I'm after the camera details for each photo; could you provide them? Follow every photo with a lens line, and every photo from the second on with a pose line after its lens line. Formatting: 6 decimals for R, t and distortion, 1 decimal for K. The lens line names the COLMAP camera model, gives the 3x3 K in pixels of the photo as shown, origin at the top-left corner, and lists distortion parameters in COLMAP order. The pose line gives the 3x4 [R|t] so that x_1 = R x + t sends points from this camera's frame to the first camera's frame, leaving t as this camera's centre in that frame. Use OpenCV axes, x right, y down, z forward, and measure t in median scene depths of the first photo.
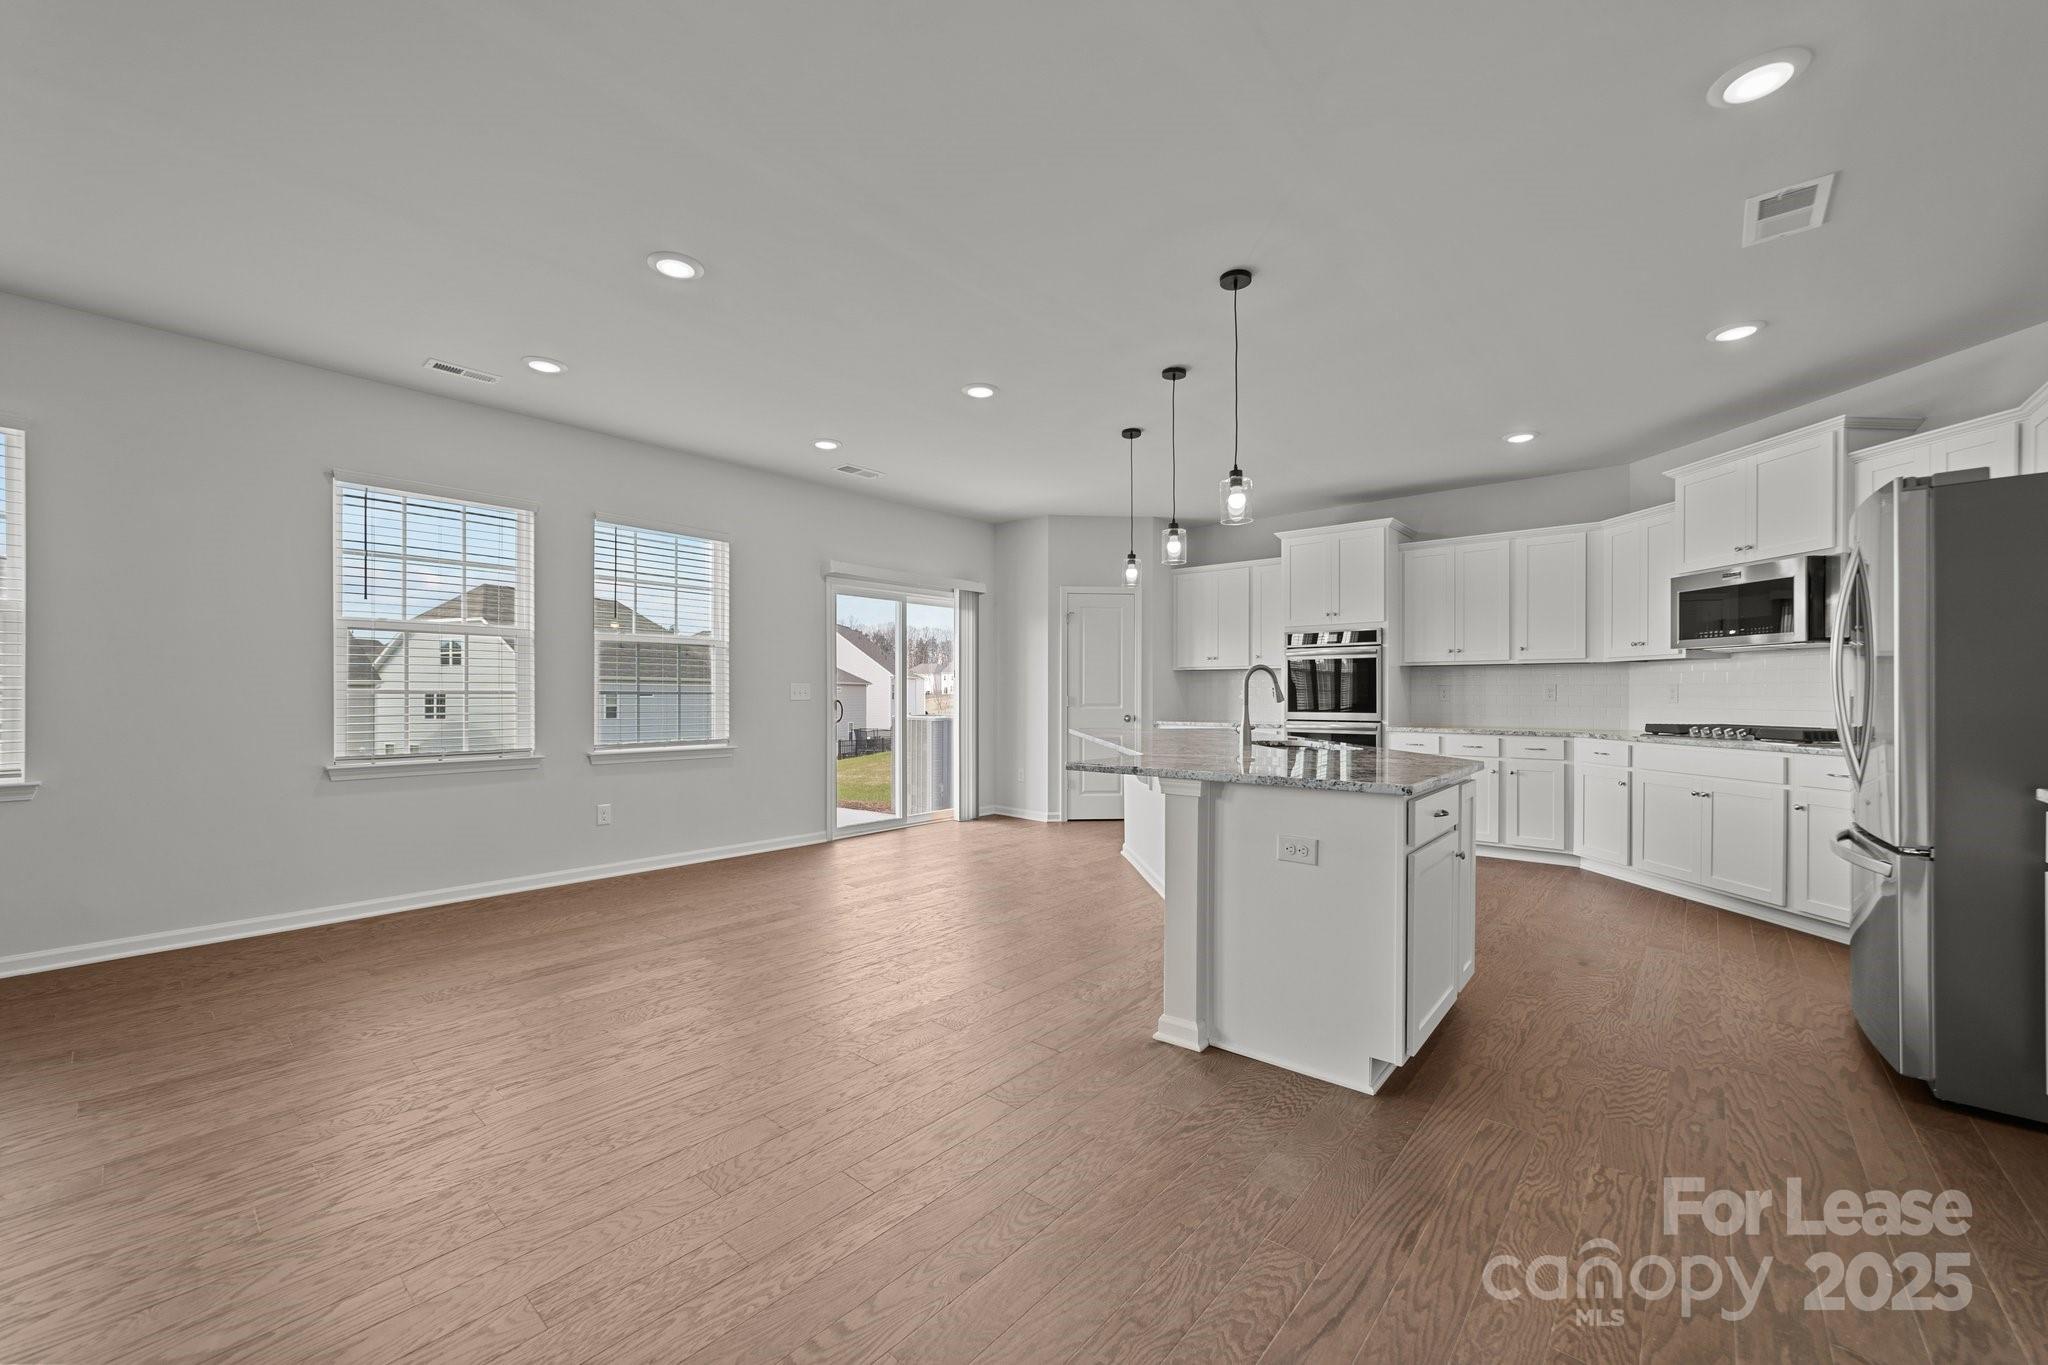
lens RADIAL K [[804.3, 0, 1035.2], [0, 804.3, 692.8], [0, 0, 1]] dist [-0.015675, 0.009334]
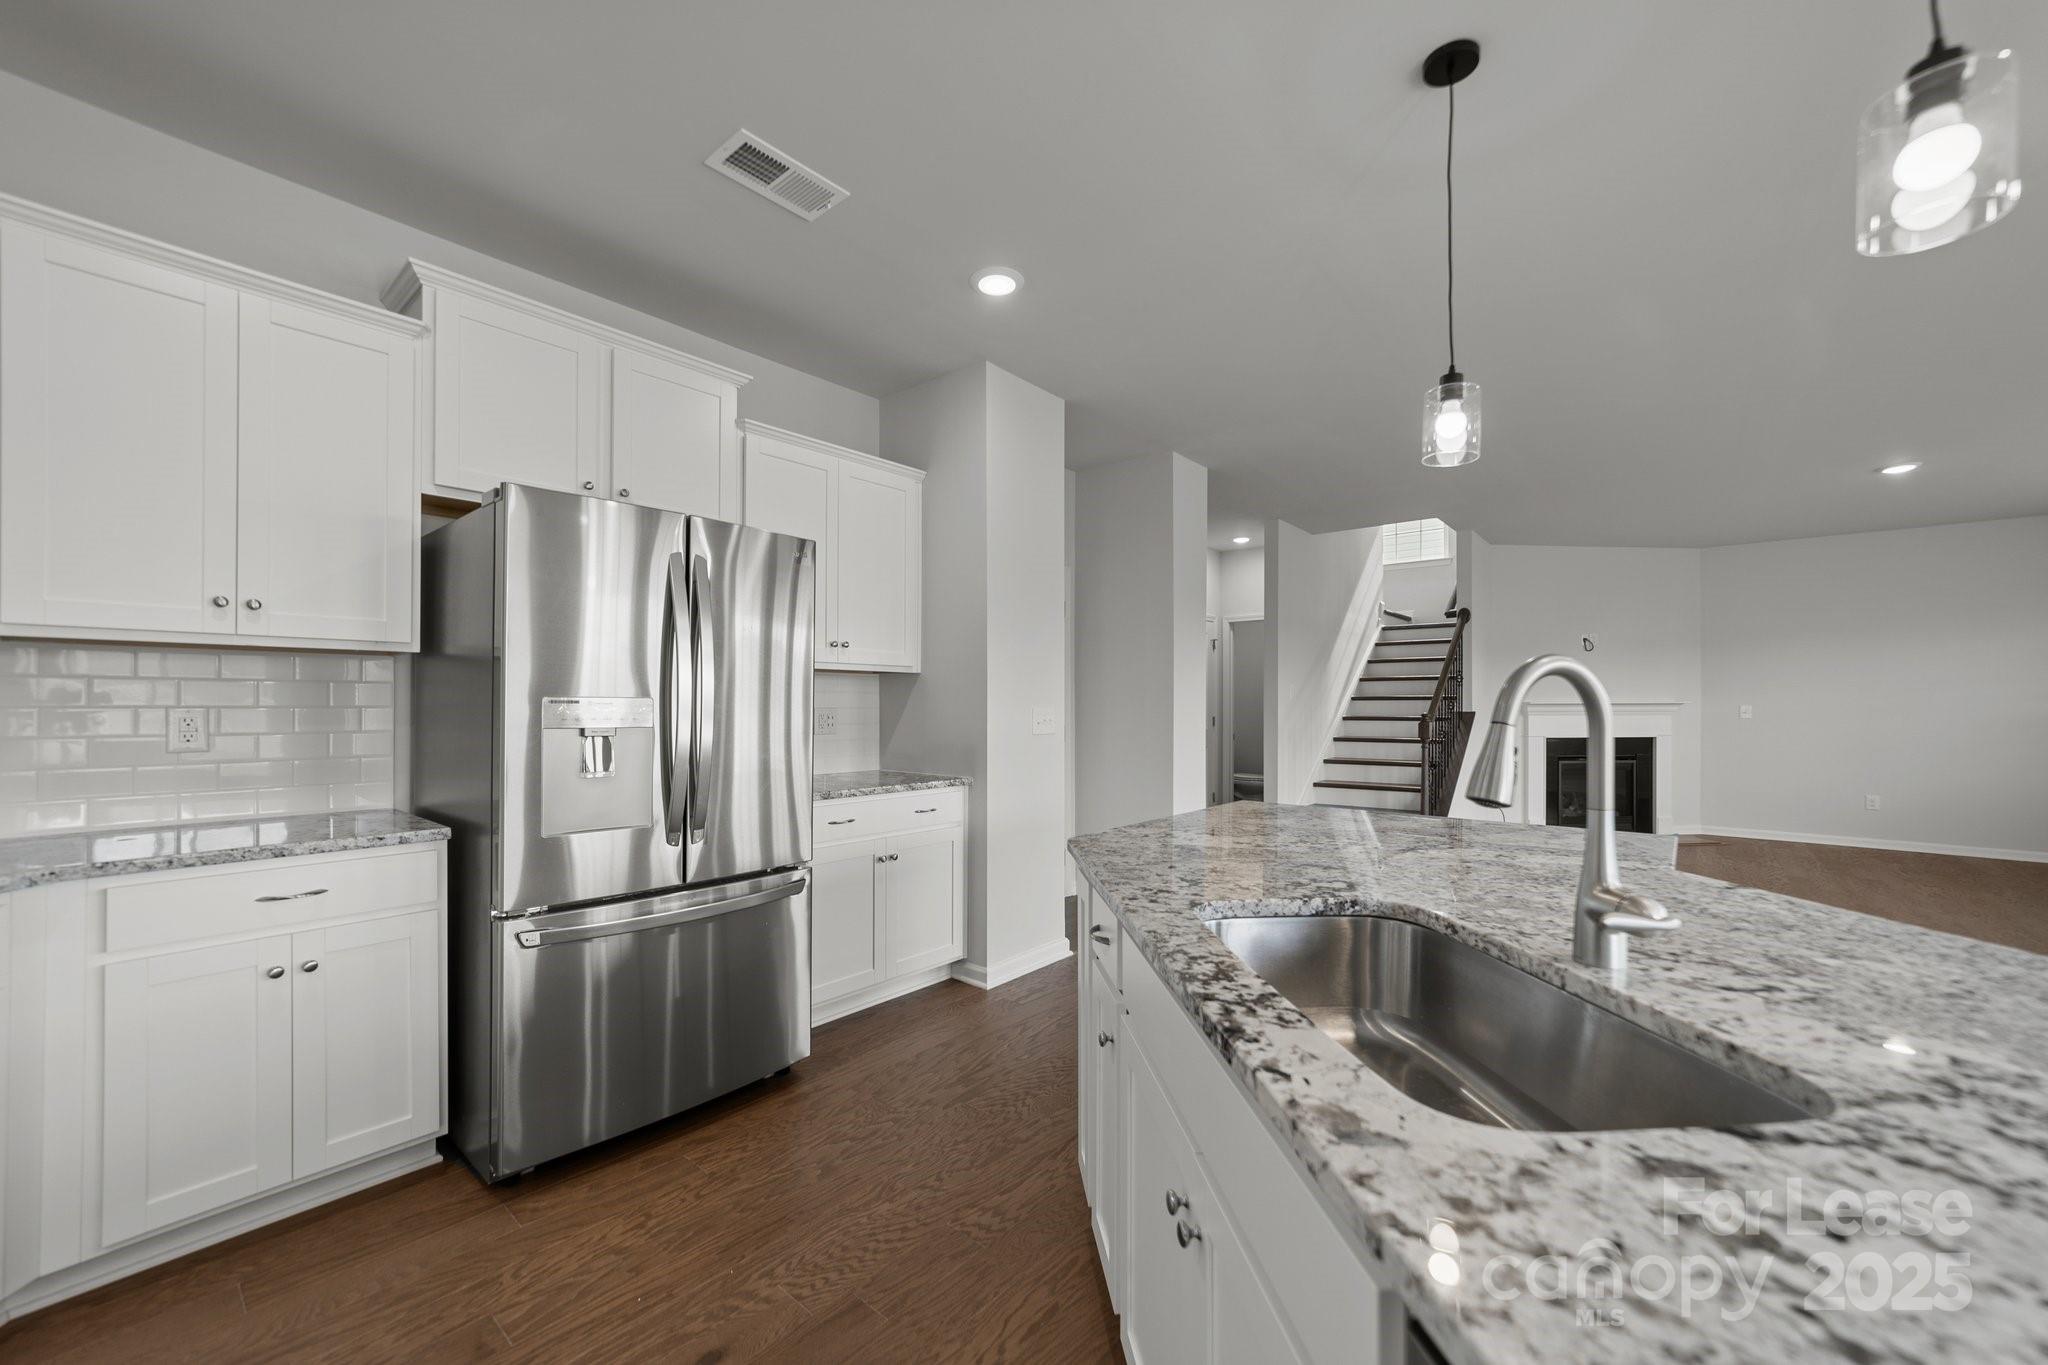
lens RADIAL K [[801.0, 0, 1032.5], [0, 801.0, 707.7], [0, 0, 1]] dist [-0.007031, 0.000781]
pose [[-0.999837, -0.002617, -0.017856, 0.329145], [-0.002622, 0.999997, 0.000275, -0.012086], [0.017856, 0.000321, -0.999841, 0.910340]]
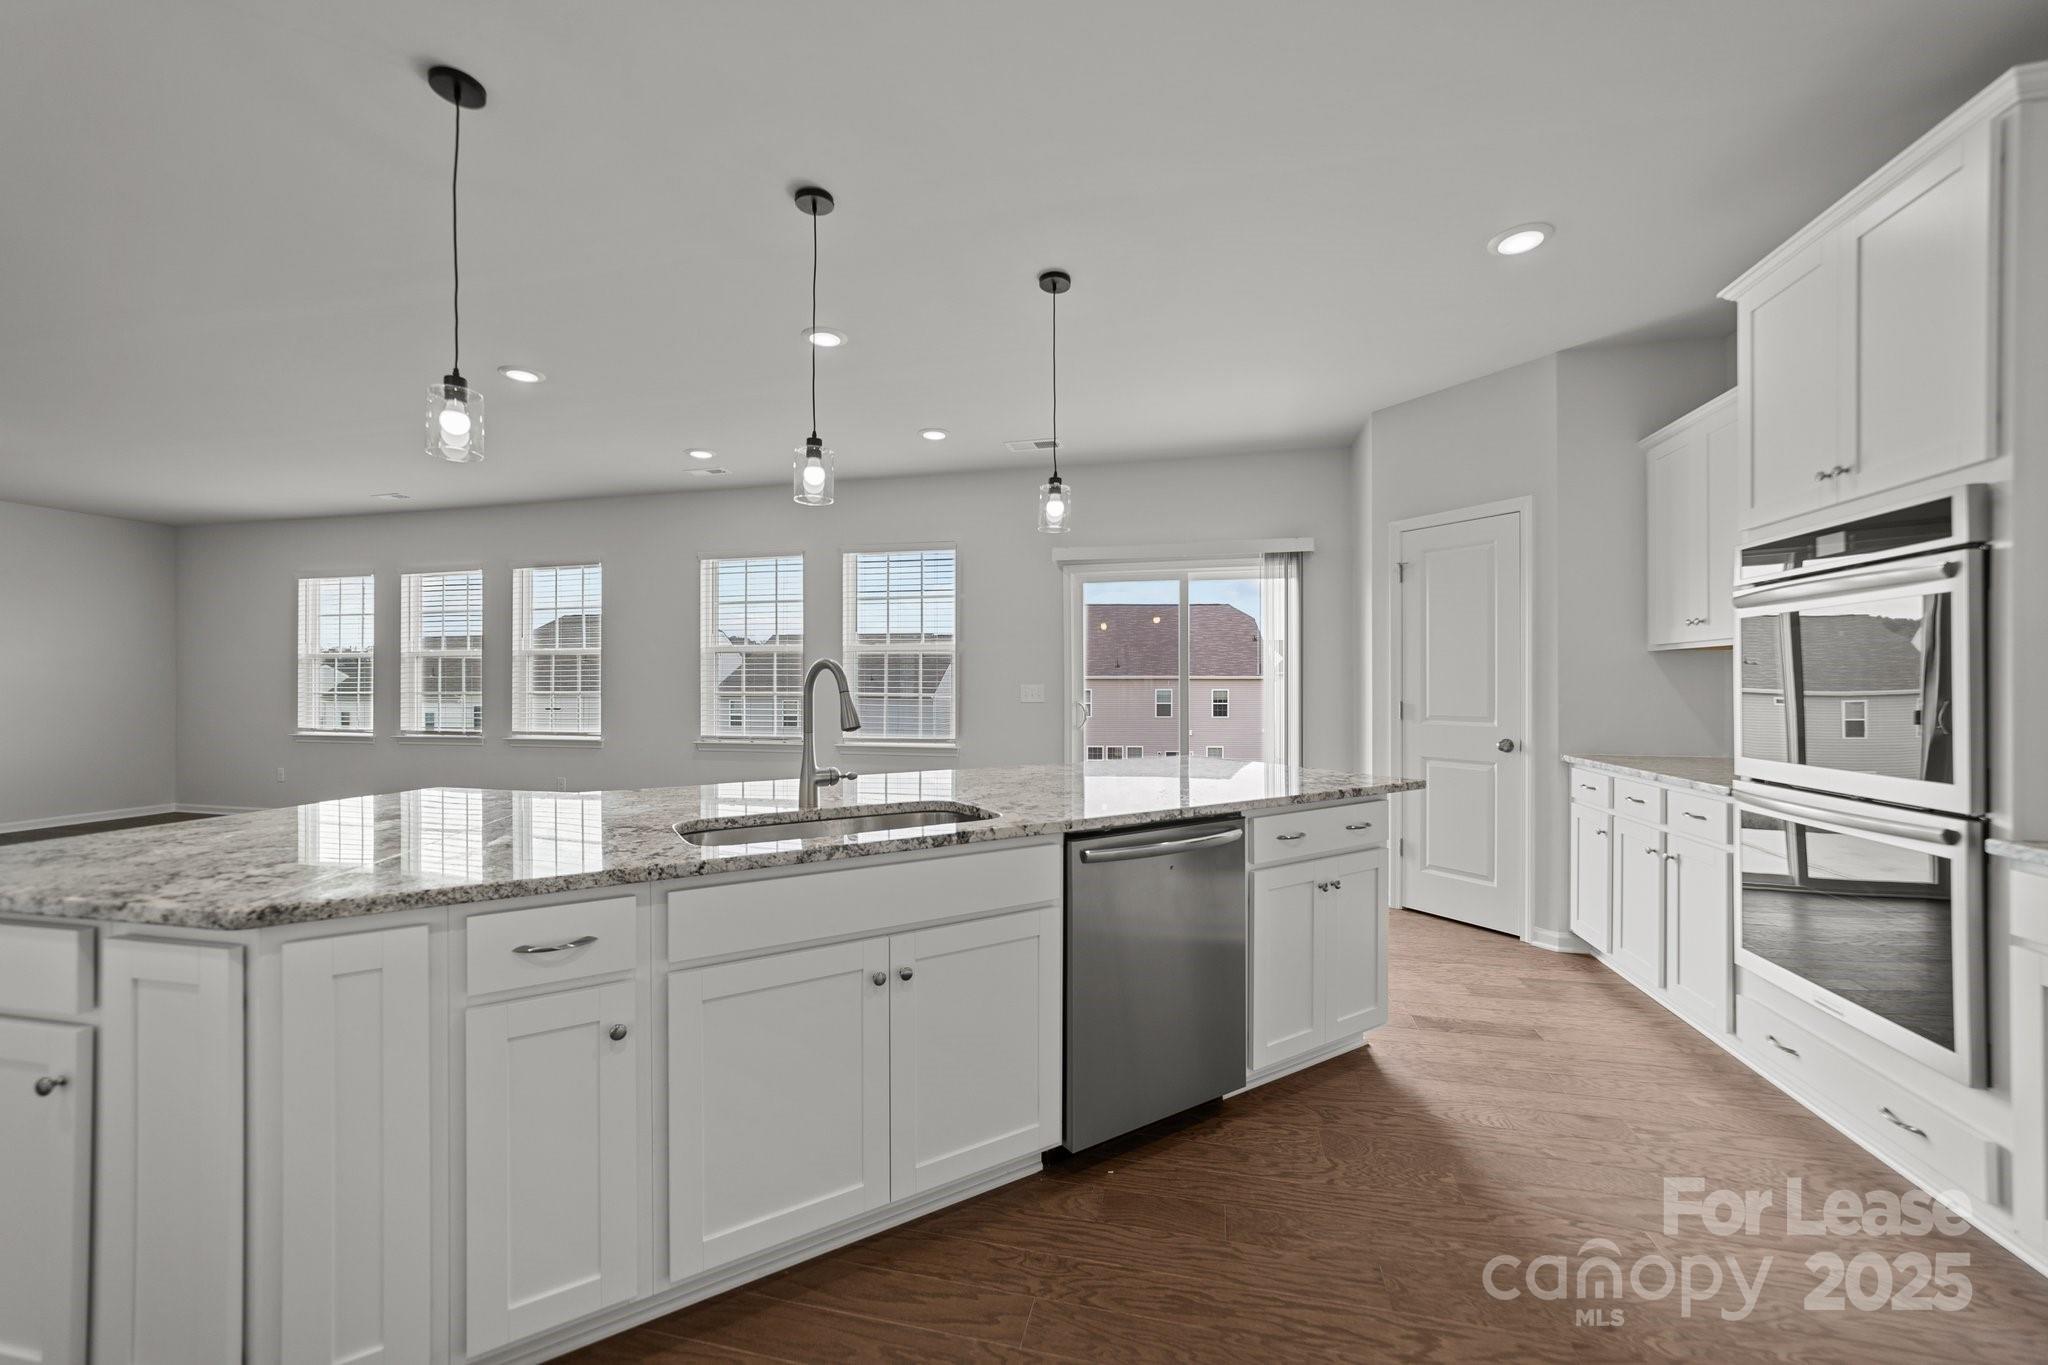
lens RADIAL K [[791.2, 0, 1027.6], [0, 791.2, 686.2], [0, 0, 1]] dist [-0.015247, 0.008790]
pose [[0.450188, 0.000082, -0.892934, 0.589433], [0.003253, 0.999993, 0.001732, -0.012715], [0.892928, -0.003684, 0.450185, 0.641389]]
